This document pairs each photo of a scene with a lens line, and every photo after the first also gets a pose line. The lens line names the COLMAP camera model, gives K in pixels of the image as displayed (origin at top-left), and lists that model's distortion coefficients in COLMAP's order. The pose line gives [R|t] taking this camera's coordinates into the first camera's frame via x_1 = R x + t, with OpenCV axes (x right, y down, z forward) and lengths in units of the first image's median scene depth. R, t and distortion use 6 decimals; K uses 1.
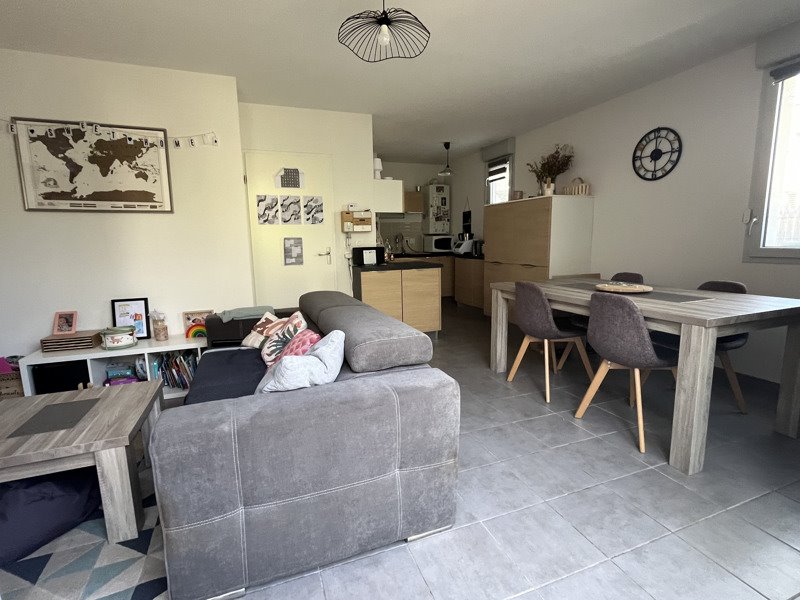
lens RADIAL K [[391.3, 0, 400.0], [0, 391.3, 300.0], [0, 0, 1]] dist [-0.000113, -0.000010]
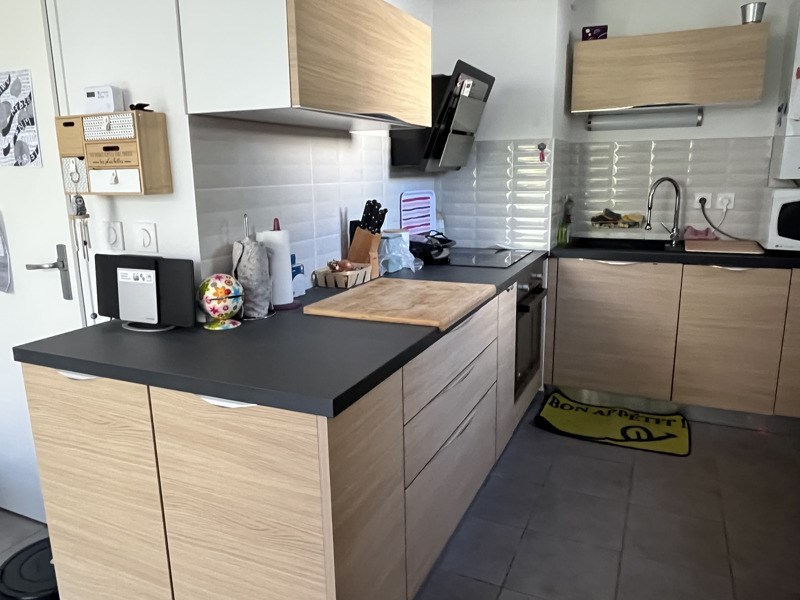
lens RADIAL K [[579.7, 0, 400.0], [0, 579.7, 300.0], [0, 0, 1]] dist [-0.001816, -0.006299]
pose [[0.698903, 0.163019, -0.696390, 0.191496], [-0.110126, 0.986595, 0.120430, -0.108038], [0.706687, -0.007478, 0.707487, 0.540159]]
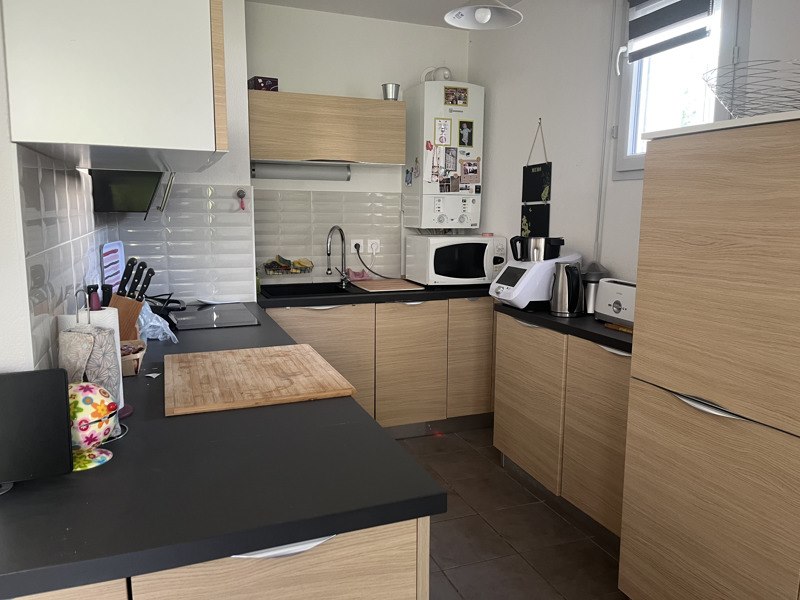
lens RADIAL K [[606.4, 0, 400.0], [0, 606.4, 300.0], [0, 0, 1]] dist [0.055398, -0.001699]
pose [[0.999563, 0.028959, 0.005908, 0.057231], [-0.028921, 0.999561, -0.006492, -0.105903], [-0.006093, 0.006319, 0.999961, 0.487703]]
